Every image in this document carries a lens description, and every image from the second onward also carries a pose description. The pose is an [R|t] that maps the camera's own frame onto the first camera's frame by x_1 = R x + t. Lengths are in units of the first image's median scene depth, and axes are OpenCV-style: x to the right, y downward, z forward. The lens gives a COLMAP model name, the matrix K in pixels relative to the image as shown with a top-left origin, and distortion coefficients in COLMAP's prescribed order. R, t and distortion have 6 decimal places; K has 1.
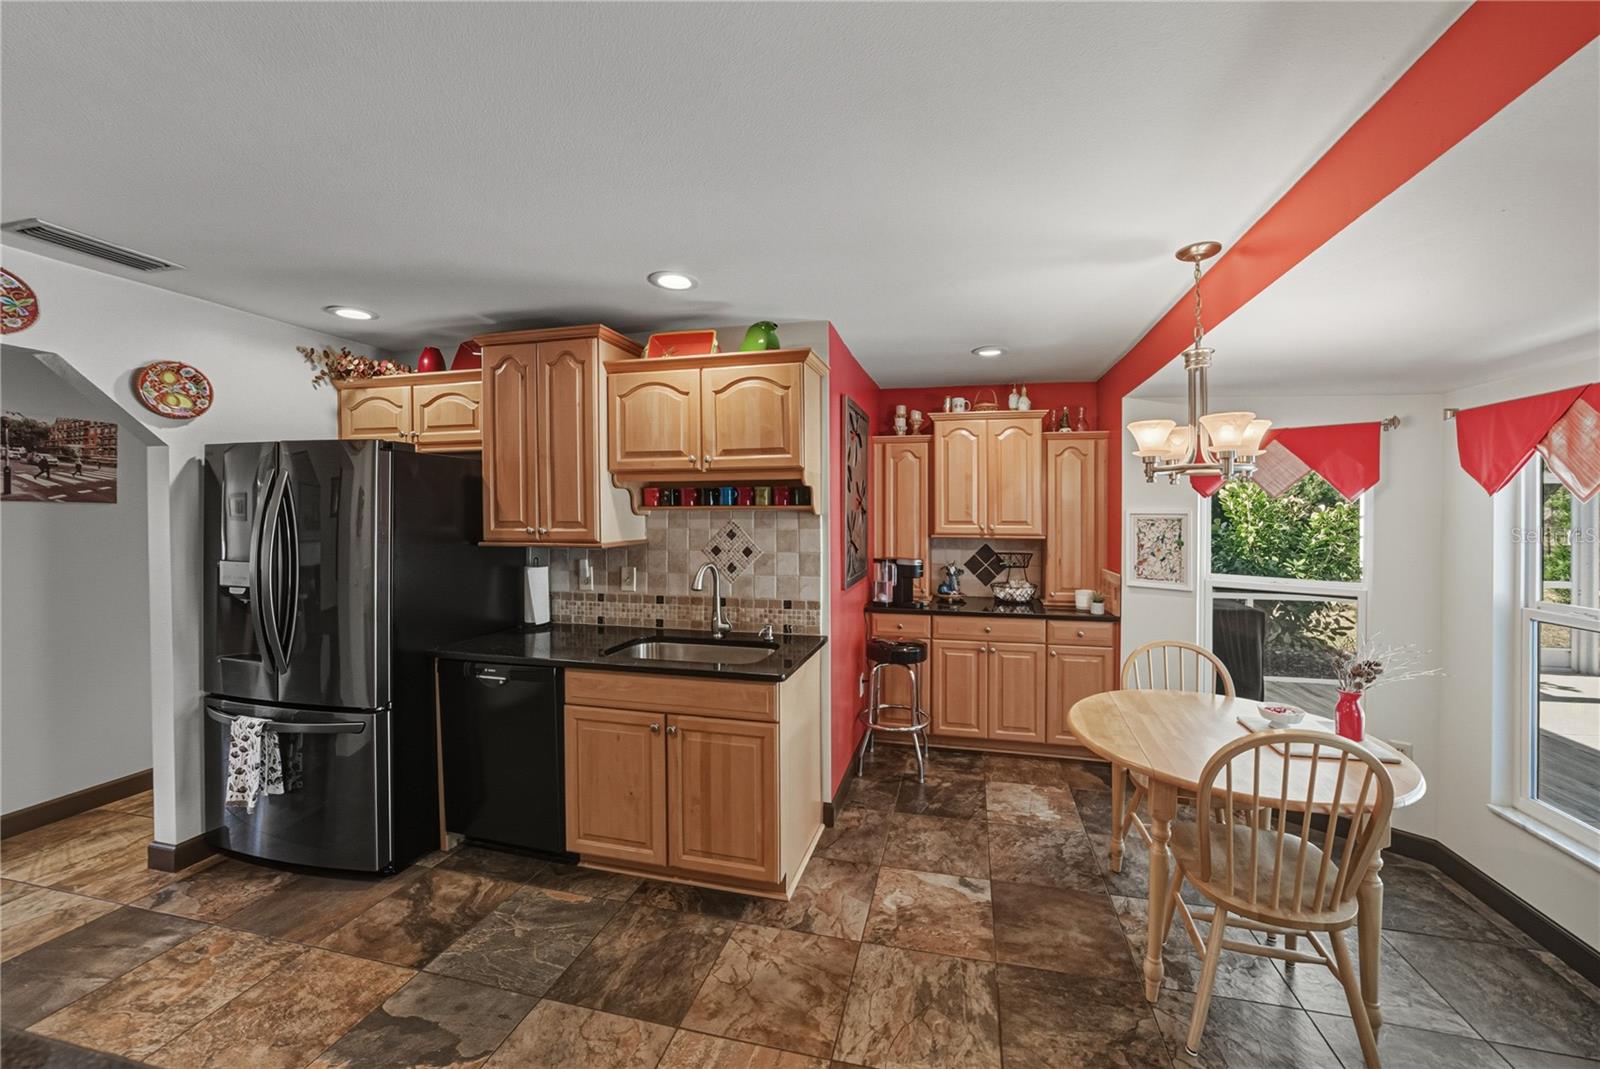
lens RADIAL K [[567.2, 0, 849.3], [0, 567.2, 521.2], [0, 0, 1]] dist [-0.023044, 0.005189]
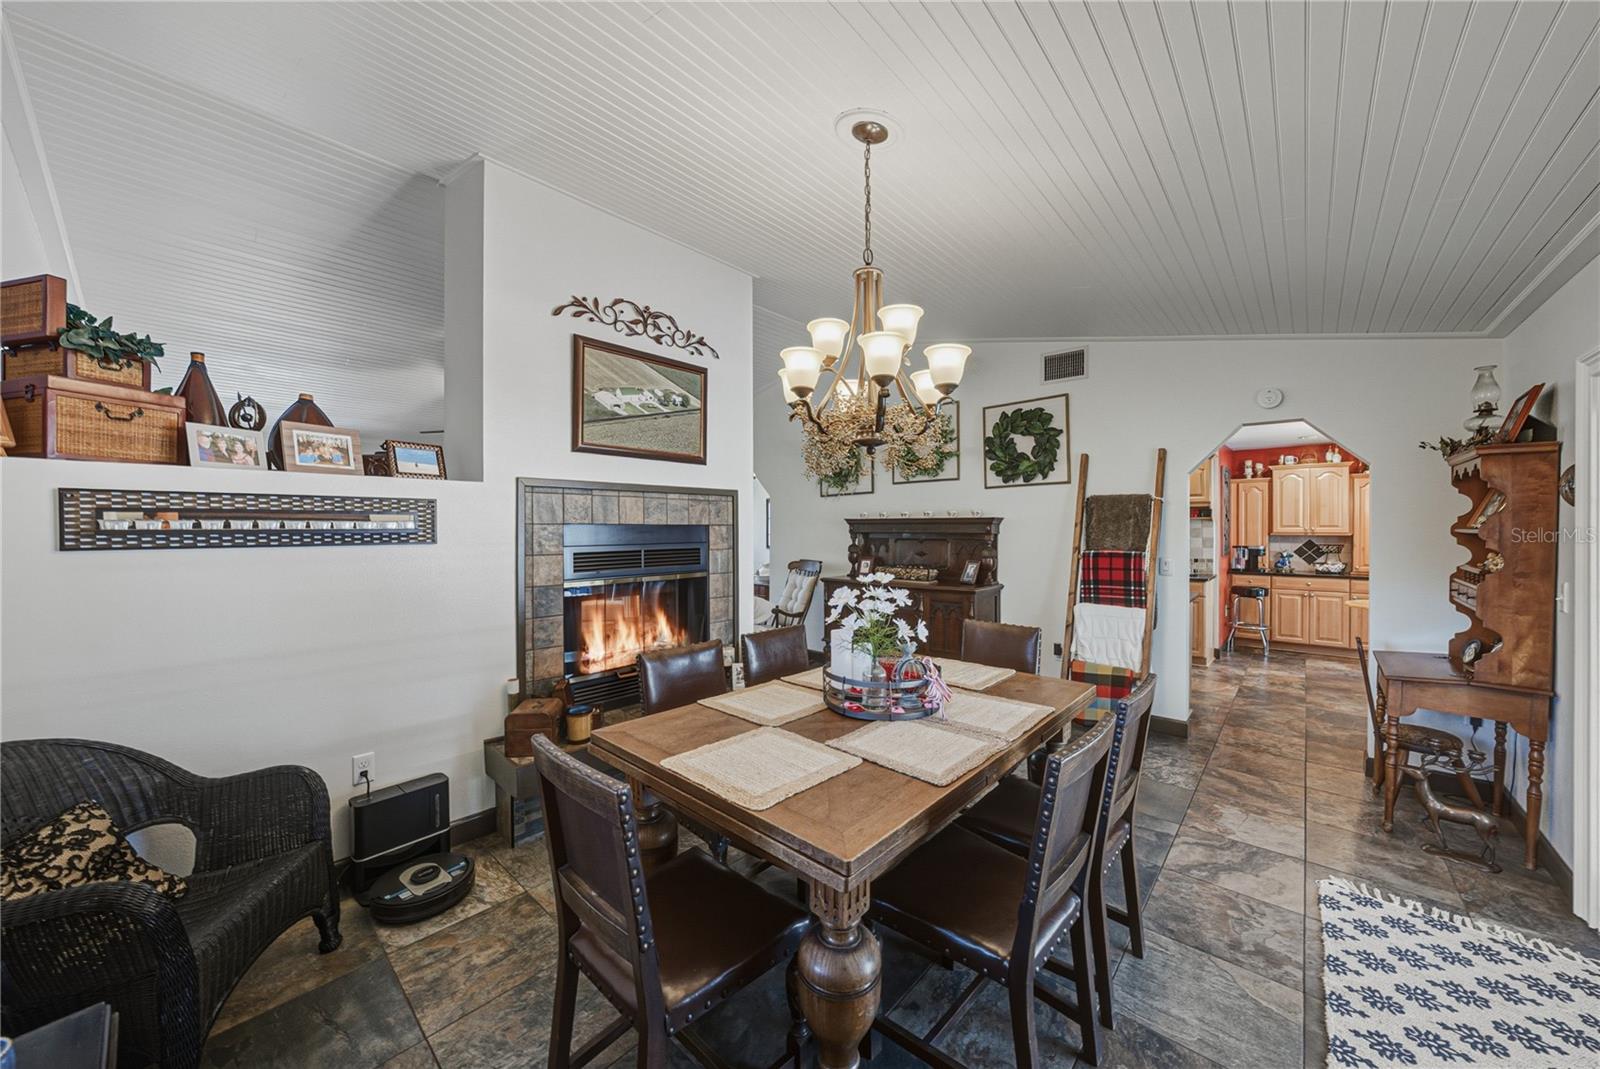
lens RADIAL K [[567.2, 0, 812.3], [0, 567.2, 535.6], [0, 0, 1]] dist [-0.023044, 0.005189]
pose [[0.870424, 0.003735, -0.492289, -0.334742], [-0.006496, 0.999971, -0.003897, 0.064206], [0.492260, 0.006590, 0.870423, -1.718763]]
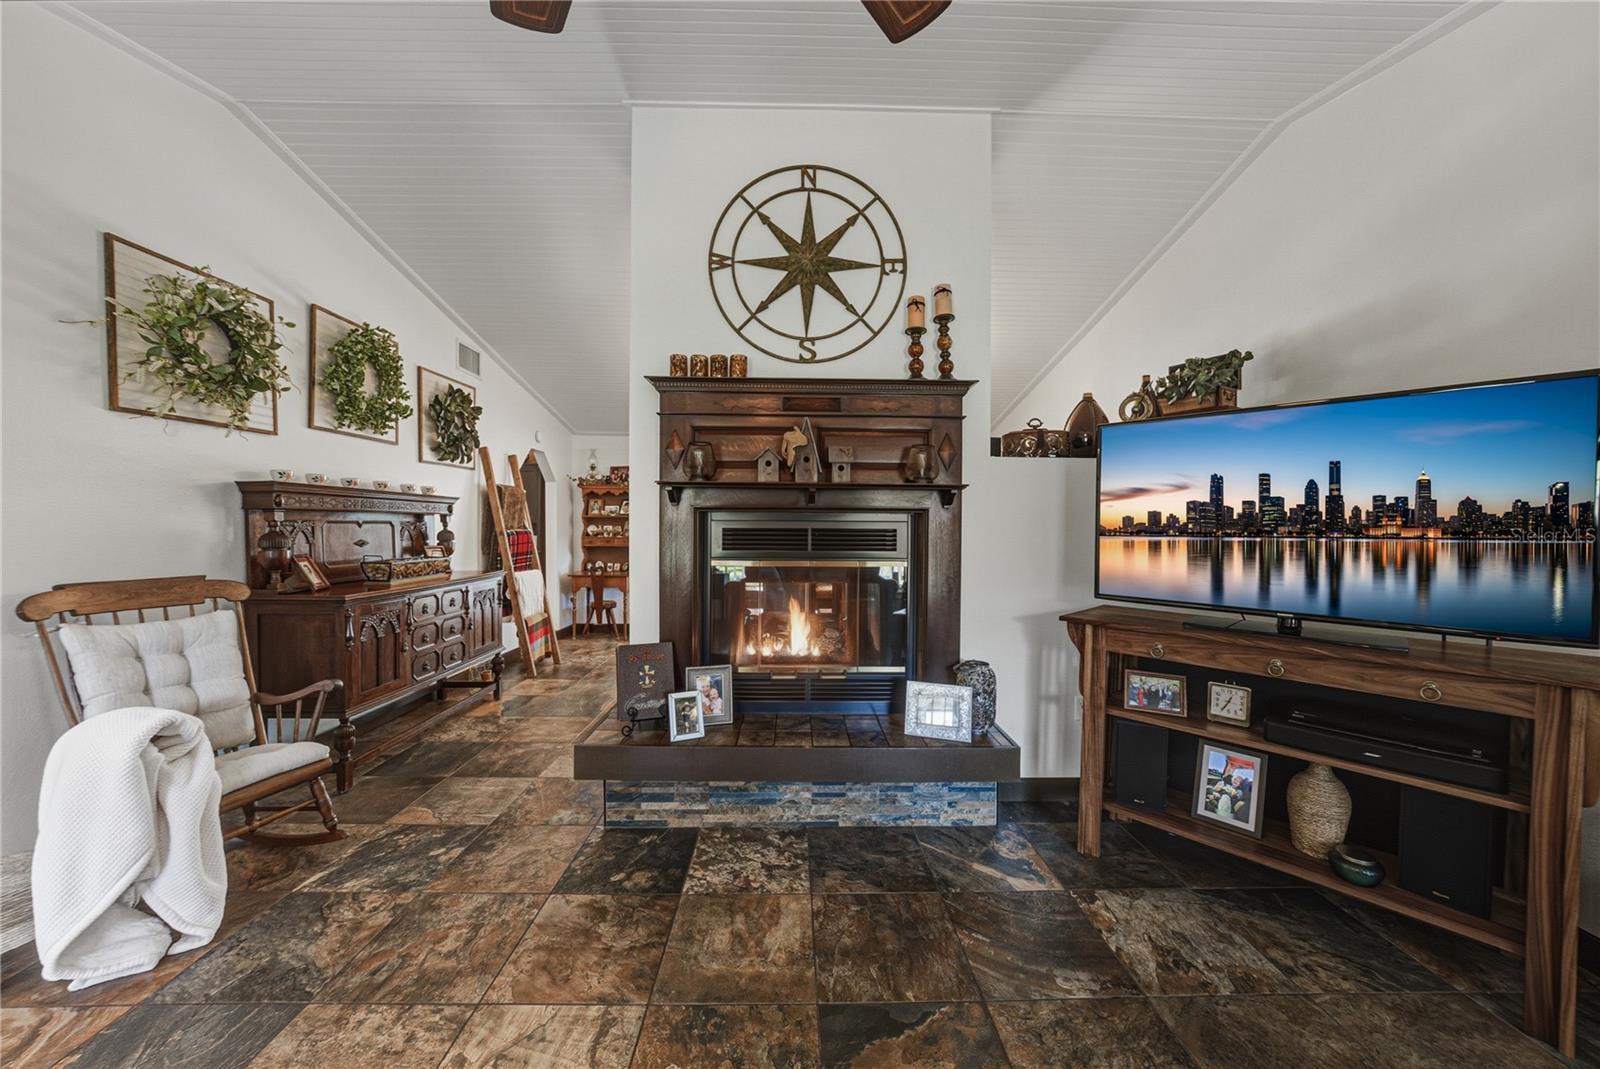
lens RADIAL K [[567.2, 0, 775.8], [0, 567.2, 534.8], [0, 0, 1]] dist [-0.023044, 0.005189]
pose [[-0.173405, -0.017570, 0.984694, -2.278315], [0.016294, 0.999653, 0.020706, 0.085563], [-0.984716, 0.019635, -0.173059, -0.661252]]
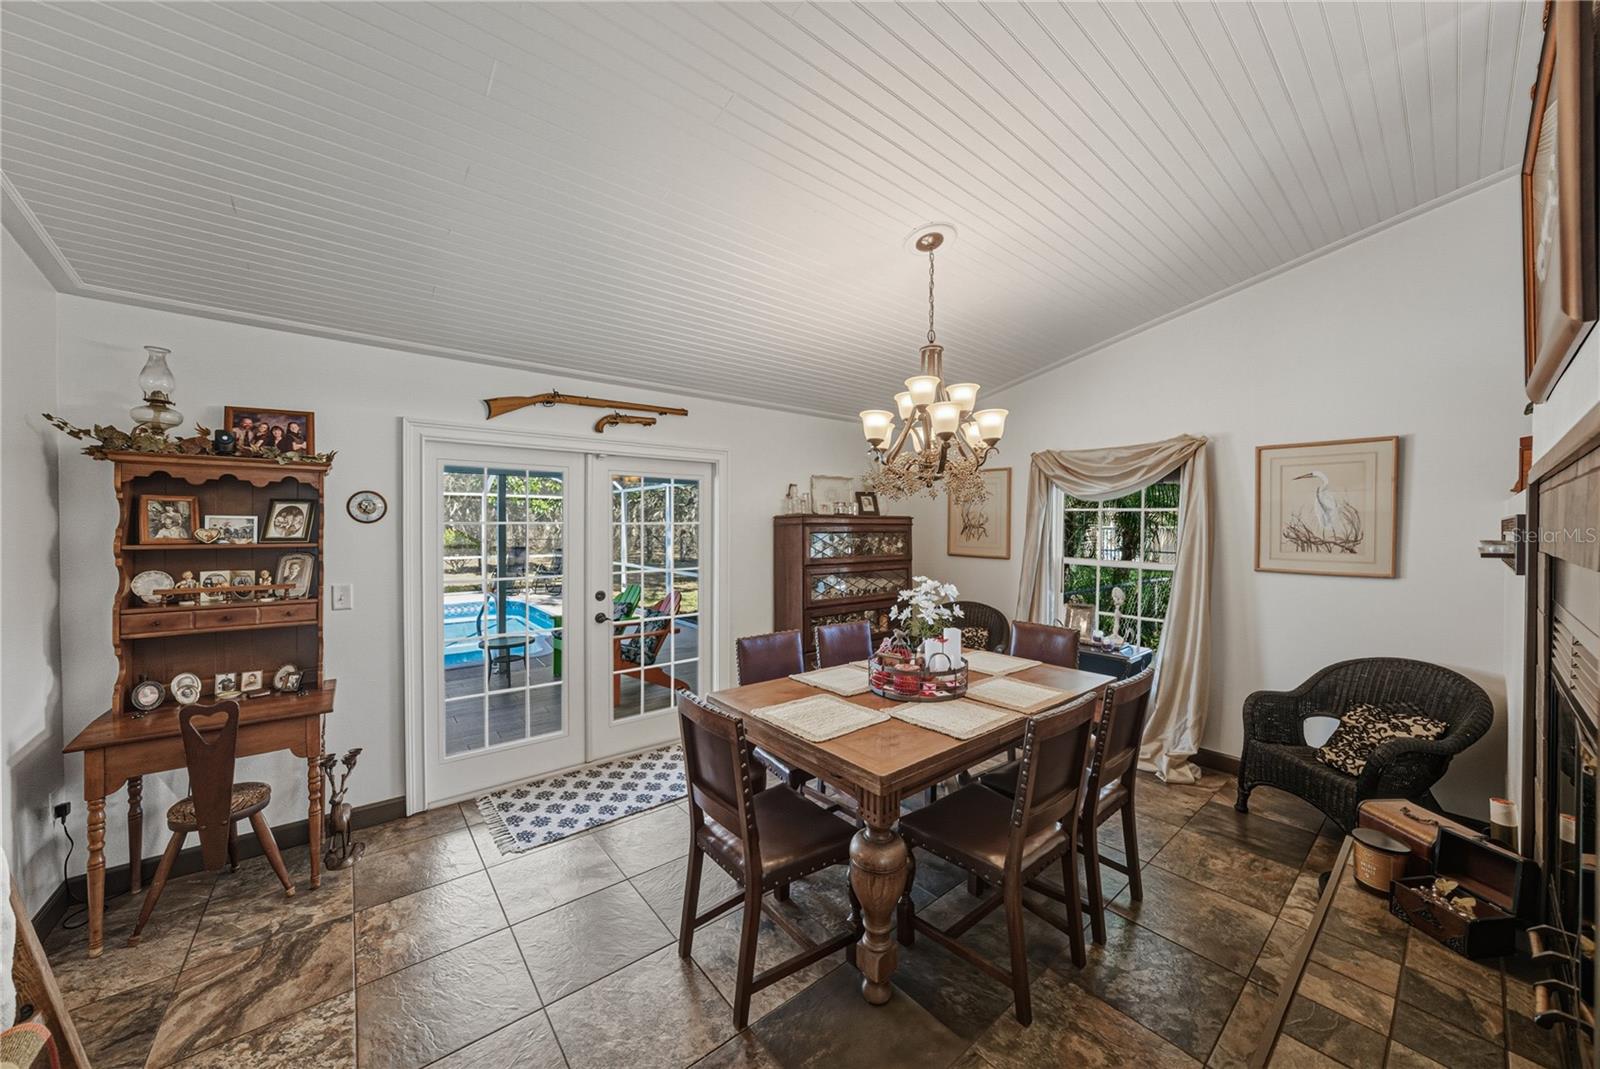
lens RADIAL K [[567.2, 0, 814.3], [0, 567.2, 532.7], [0, 0, 1]] dist [-0.023044, 0.005189]
pose [[-0.781848, -0.015196, 0.623284, -1.022294], [0.004960, 0.999520, 0.030591, 0.006082], [-0.623450, 0.027009, -0.781397, -0.283443]]
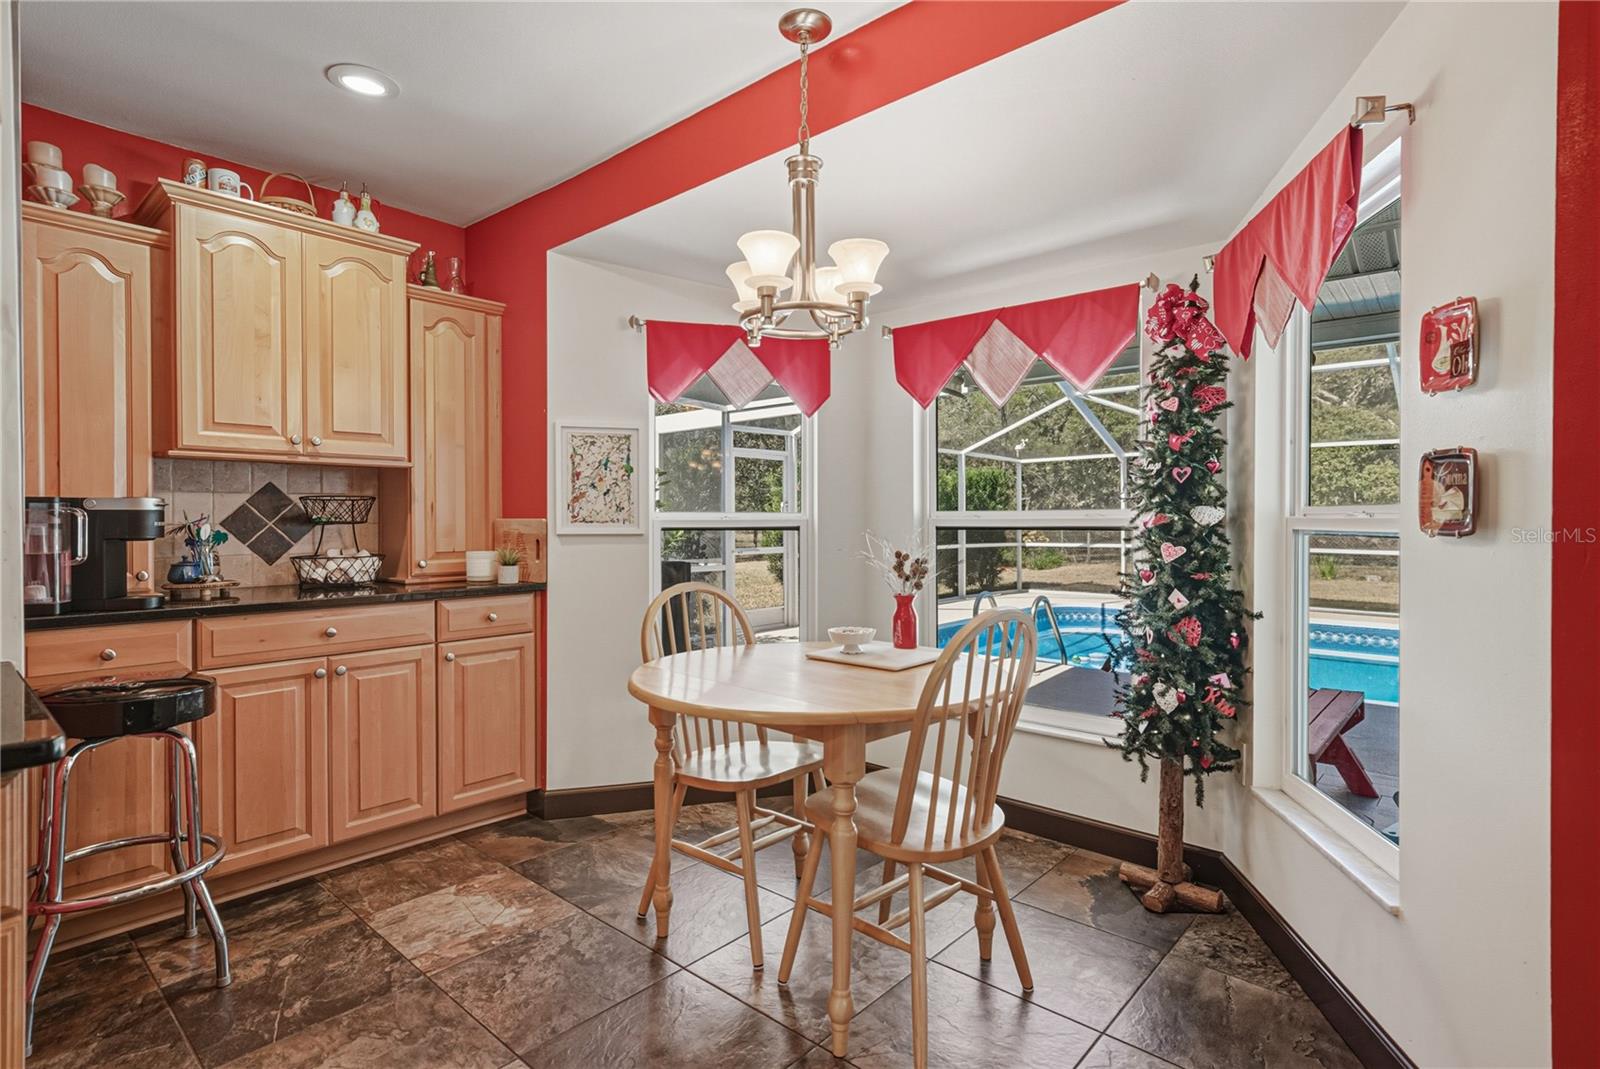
lens RADIAL K [[790.9, 0, 775.6], [0, 790.9, 526.4], [0, 0, 1]] dist [0.011907, -0.000493]
pose [[0.512537, -0.009815, 0.858609, -0.209575], [0.015010, 0.999884, 0.002470, 0.123469], [-0.858534, 0.011622, 0.512625, 0.344815]]
